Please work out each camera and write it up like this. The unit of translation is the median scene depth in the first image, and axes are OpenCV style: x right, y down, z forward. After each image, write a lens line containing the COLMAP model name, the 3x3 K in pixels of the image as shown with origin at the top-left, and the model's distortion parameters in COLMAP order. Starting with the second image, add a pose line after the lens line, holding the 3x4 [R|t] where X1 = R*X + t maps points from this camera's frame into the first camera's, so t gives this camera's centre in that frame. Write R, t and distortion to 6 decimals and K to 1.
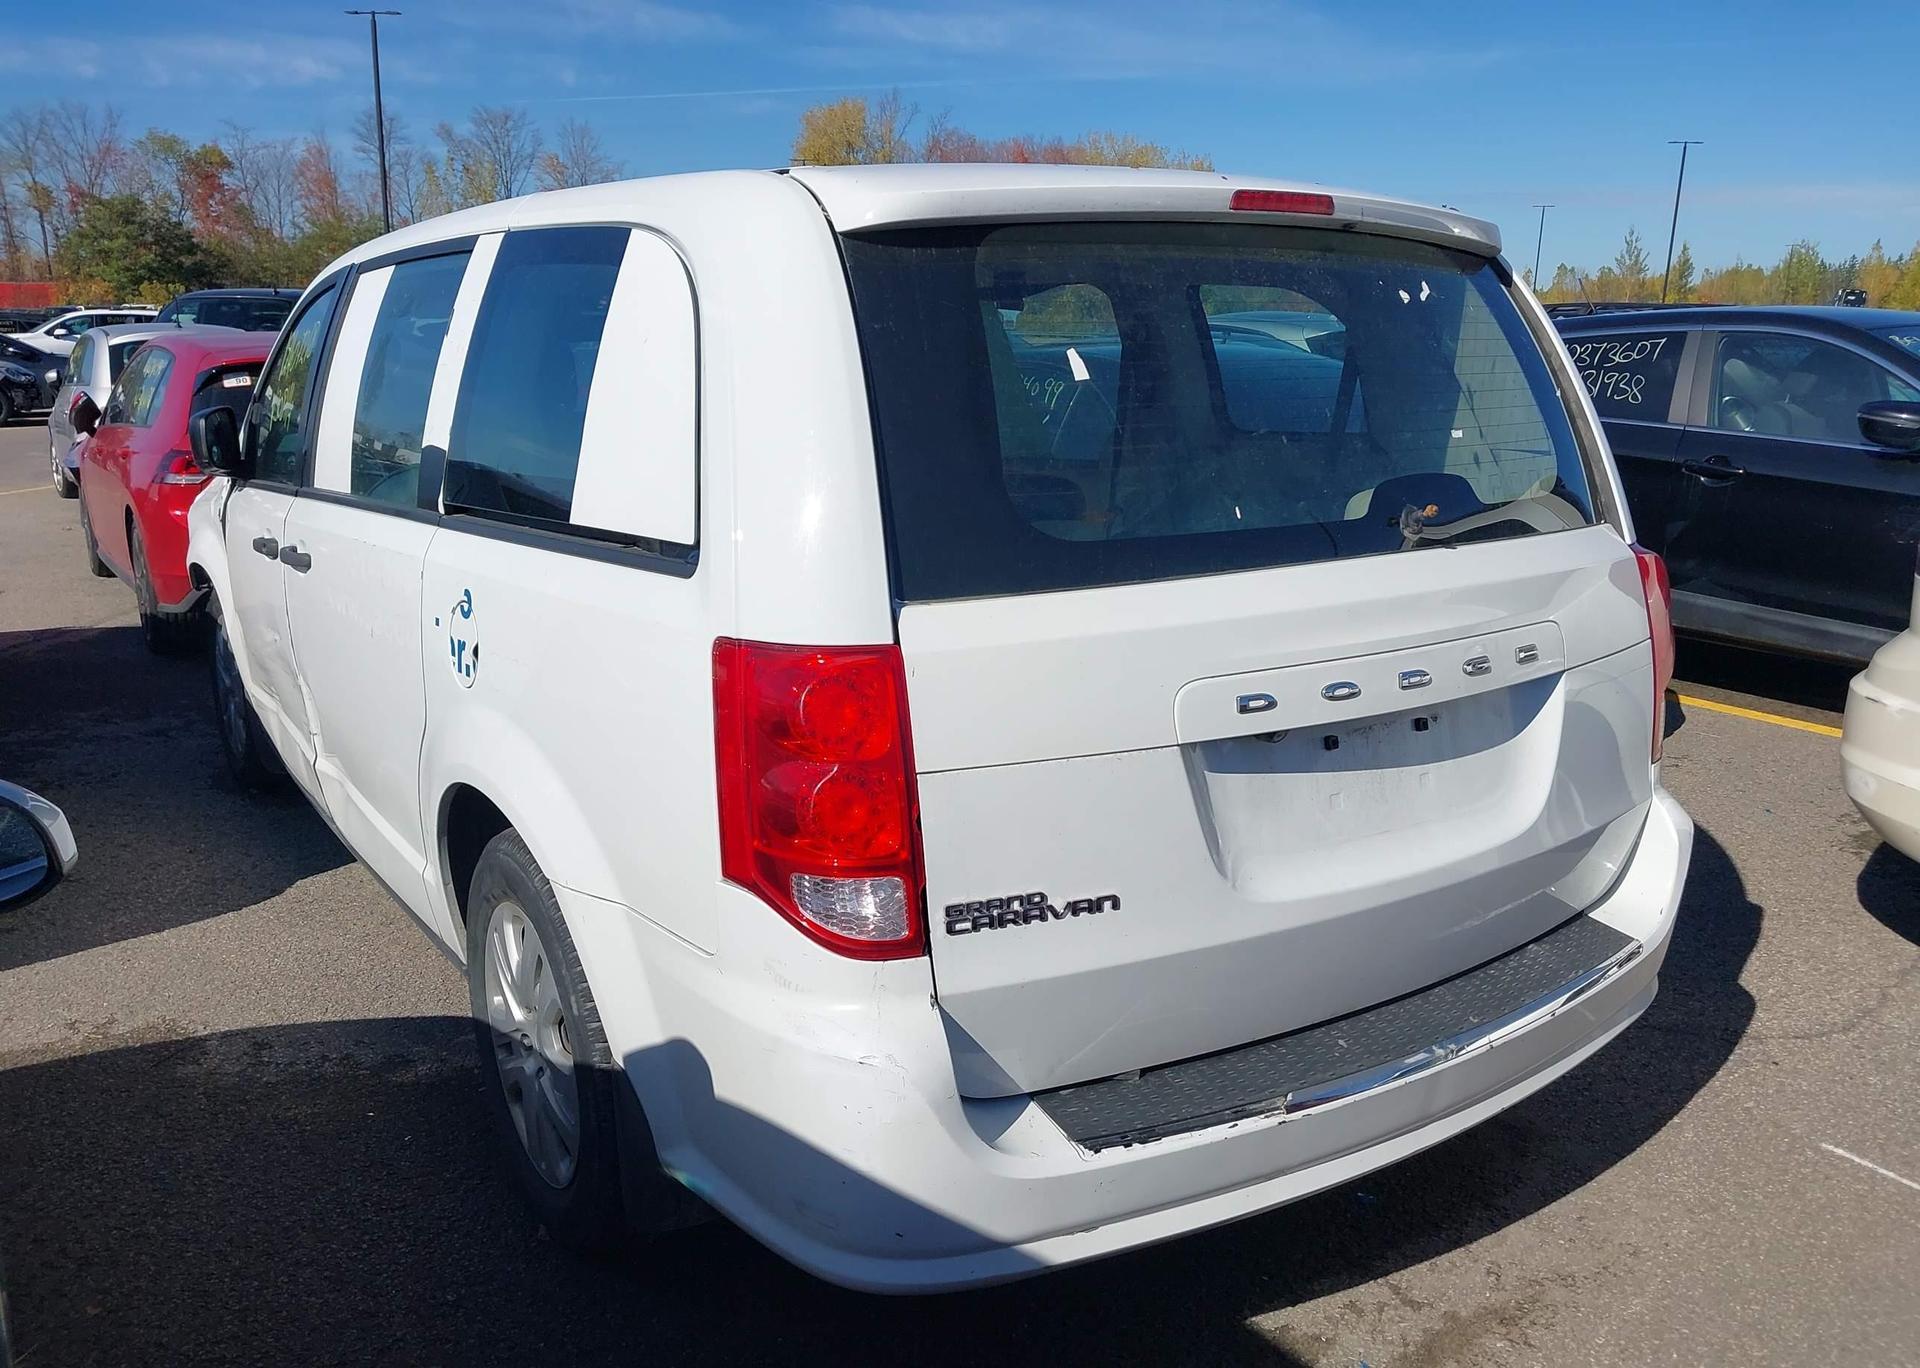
lens RADIAL K [[1534.0, 0, 929.8], [0, 1534.0, 695.8], [0, 0, 1]] dist [0.028873, -0.044031]
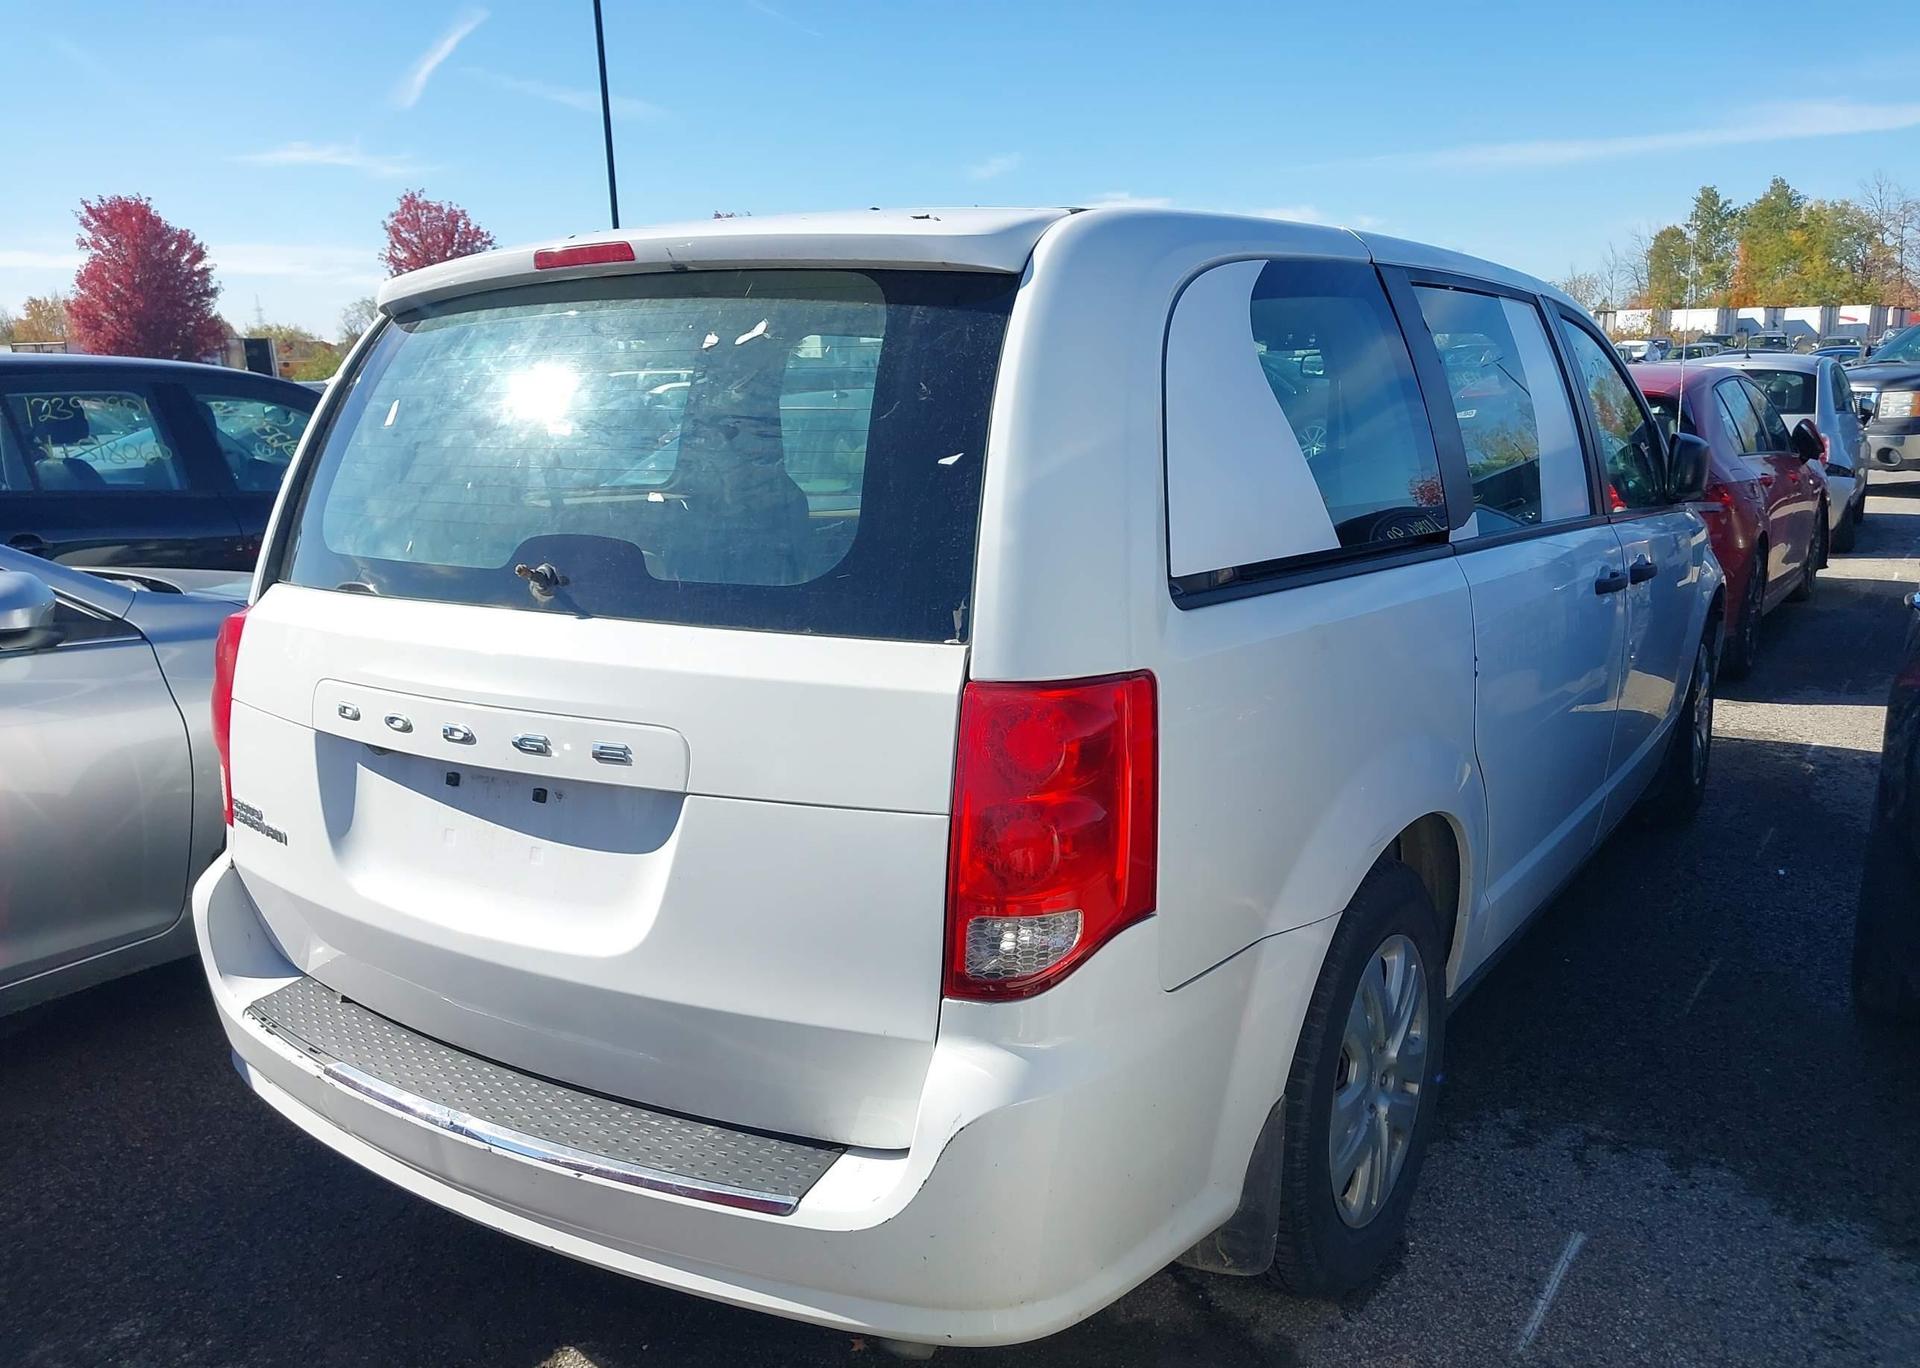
lens RADIAL K [[1534.0, 0, 1007.9], [0, 1534.0, 694.3], [0, 0, 1]] dist [0.028873, -0.044031]
pose [[0.398657, 0.174588, -0.900329, 1.105392], [-0.188066, 0.976412, 0.106068, -0.170674], [0.897610, 0.127036, 0.422088, 0.734802]]
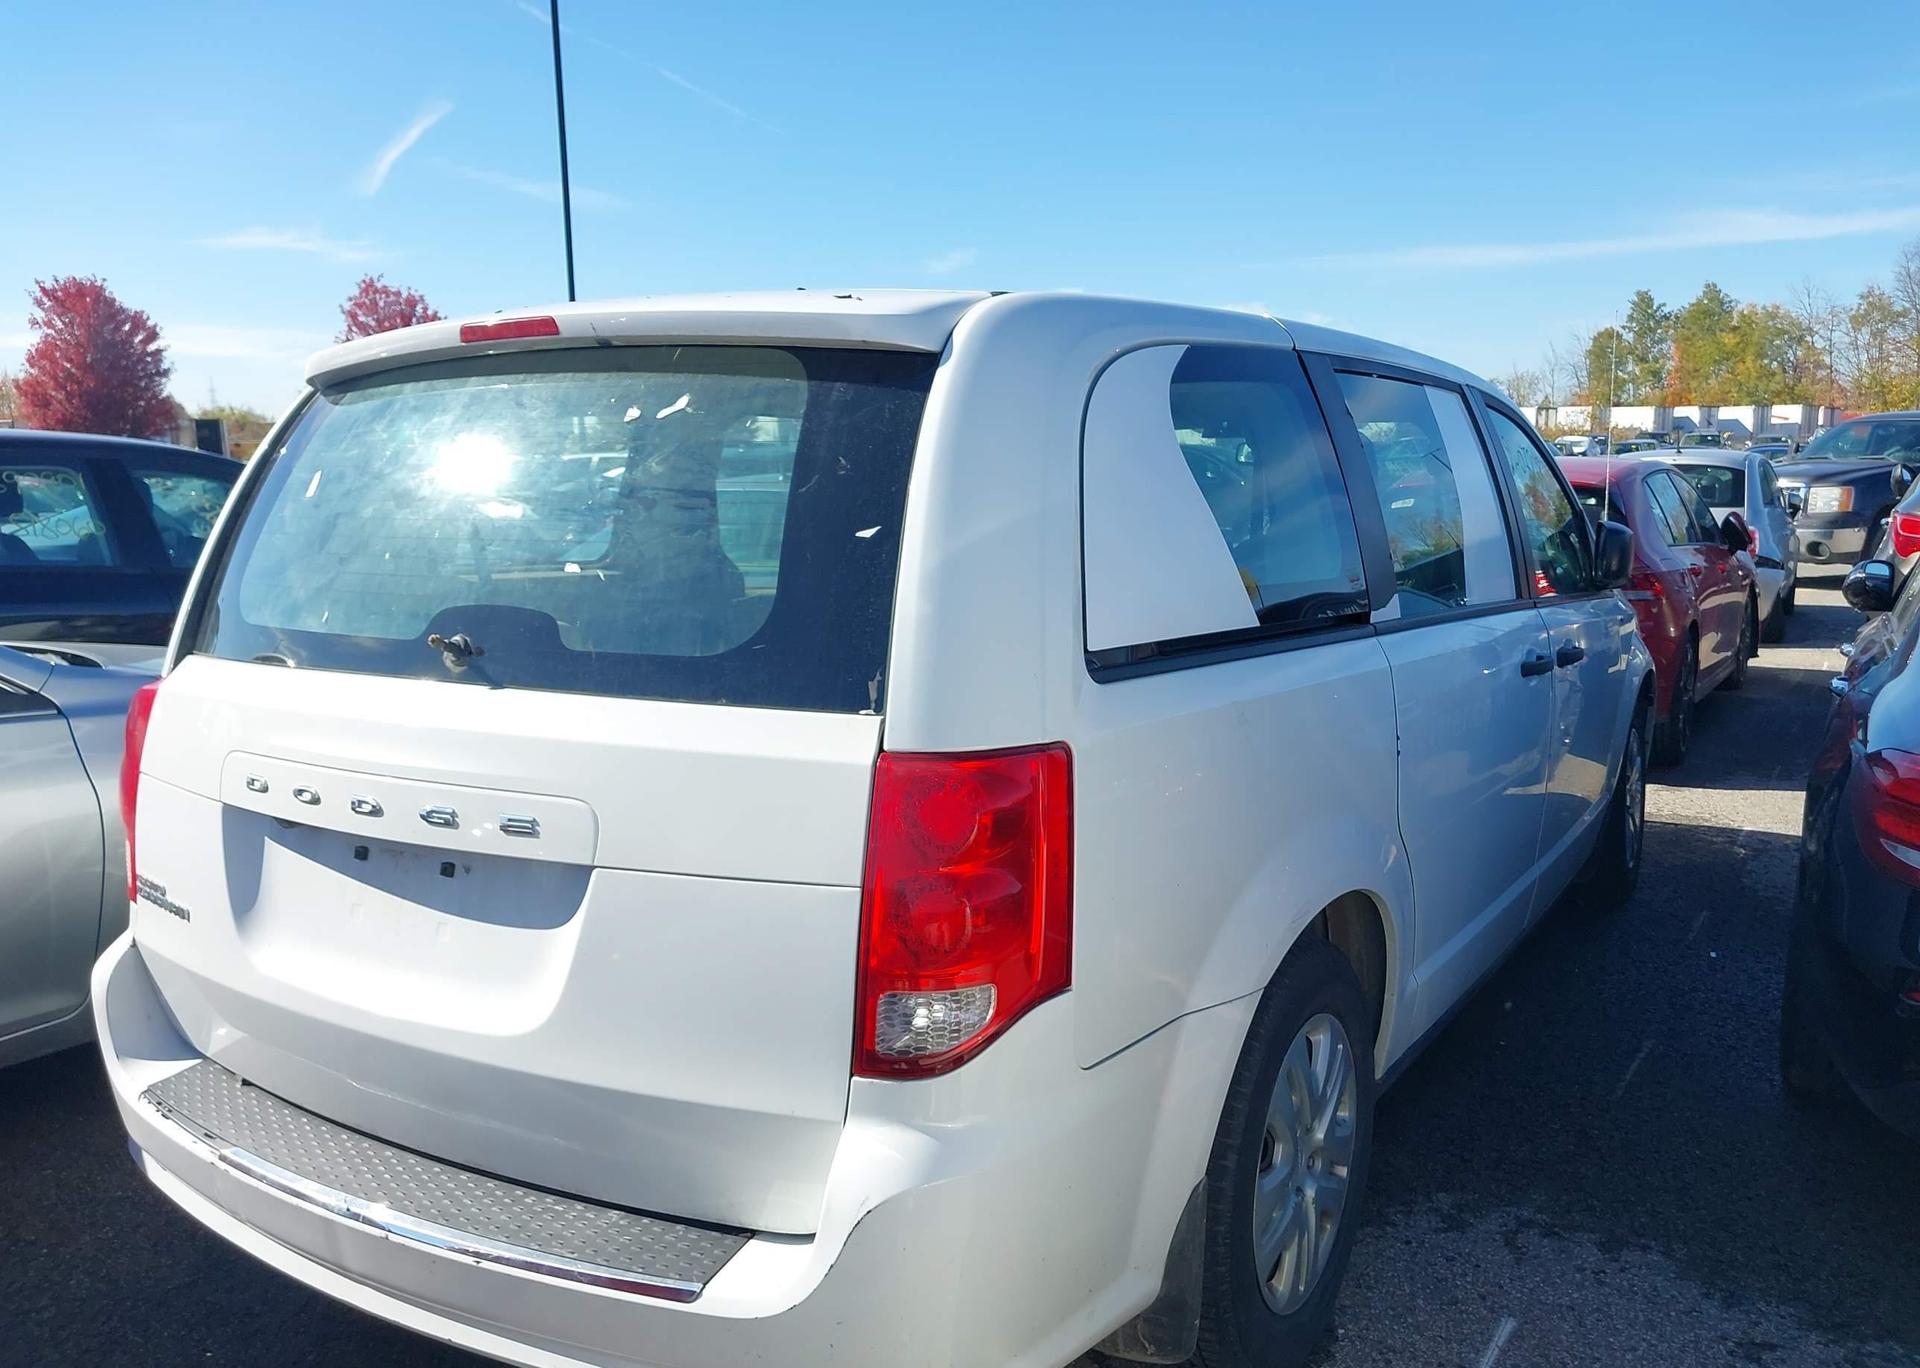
lens RADIAL K [[1534.0, 0, 1014.1], [0, 1534.0, 687.8], [0, 0, 1]] dist [0.028873, -0.044031]
pose [[0.428208, 0.122681, -0.895314, 1.114018], [-0.195191, 0.979911, 0.040918, -0.168087], [0.882348, 0.157236, 0.443553, 0.752604]]
